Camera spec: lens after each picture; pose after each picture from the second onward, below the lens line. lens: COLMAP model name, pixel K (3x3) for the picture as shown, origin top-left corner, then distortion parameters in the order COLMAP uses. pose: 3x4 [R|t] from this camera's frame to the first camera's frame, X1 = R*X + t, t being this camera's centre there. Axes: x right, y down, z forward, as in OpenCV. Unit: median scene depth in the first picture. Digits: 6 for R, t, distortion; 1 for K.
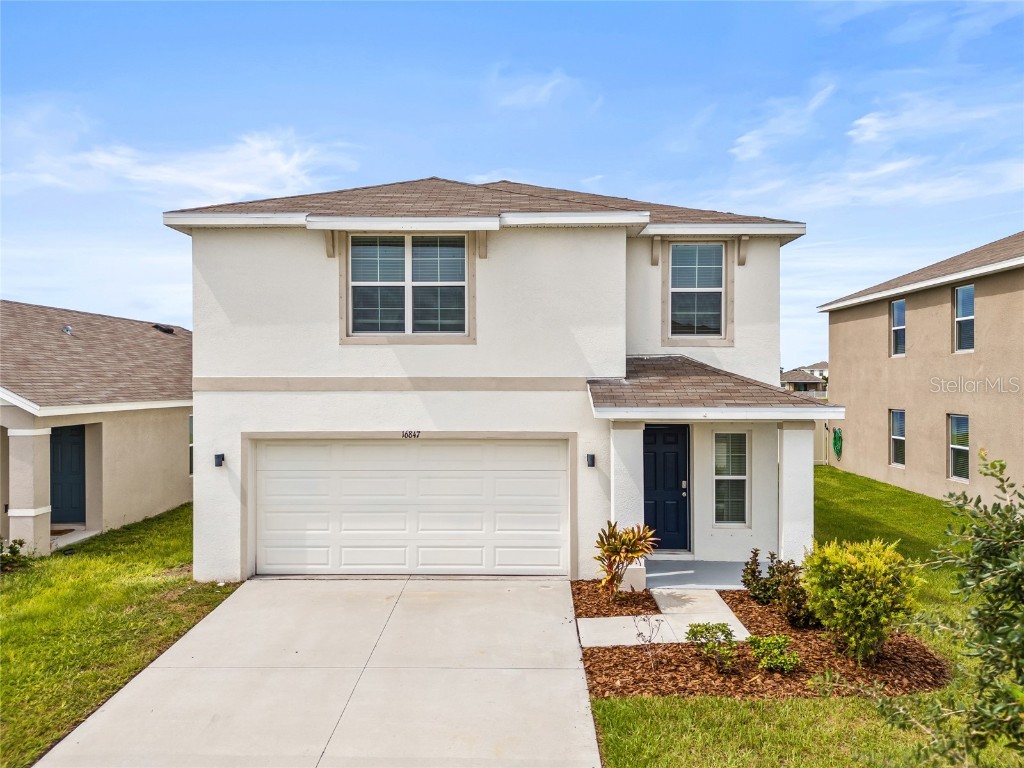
lens RADIAL K [[753.7, 0, 512.0], [0, 753.7, 384.0], [0, 0, 1]] dist [0.079171, -0.074252]
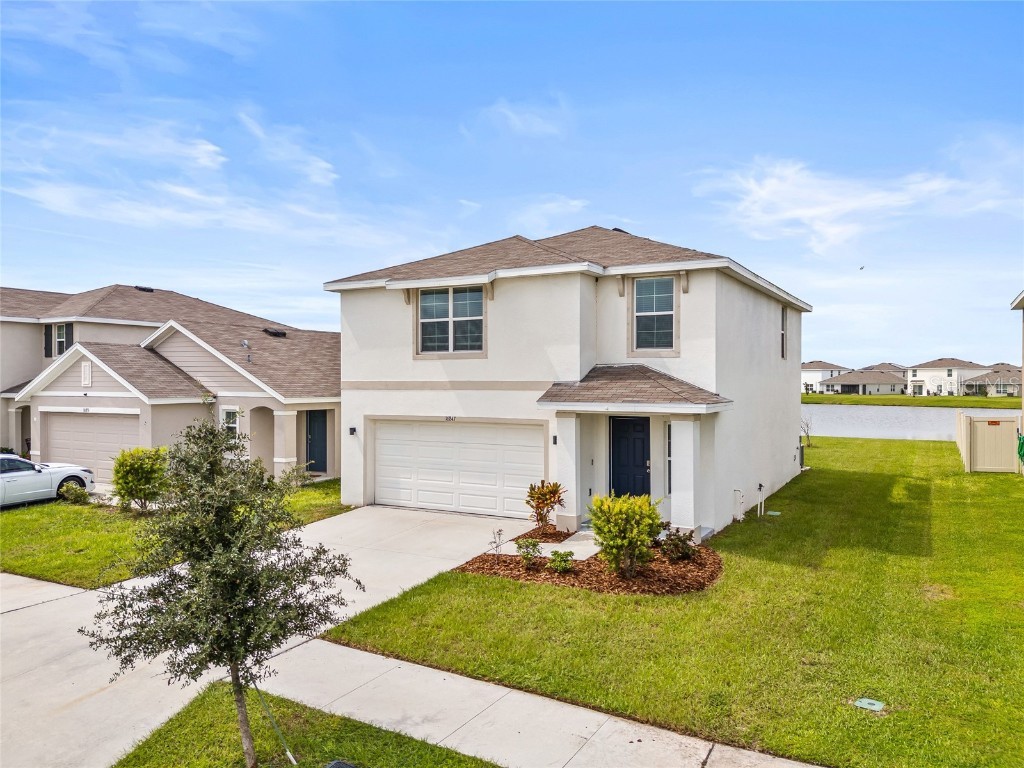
lens RADIAL K [[753.7, 0, 512.0], [0, 753.7, 384.0], [0, 0, 1]] dist [0.079171, -0.074252]
pose [[0.882067, 0.002673, -0.471116, 0.682740], [-0.002187, 0.999996, 0.001578, -0.005350], [0.471118, -0.000361, 0.882070, -0.274890]]
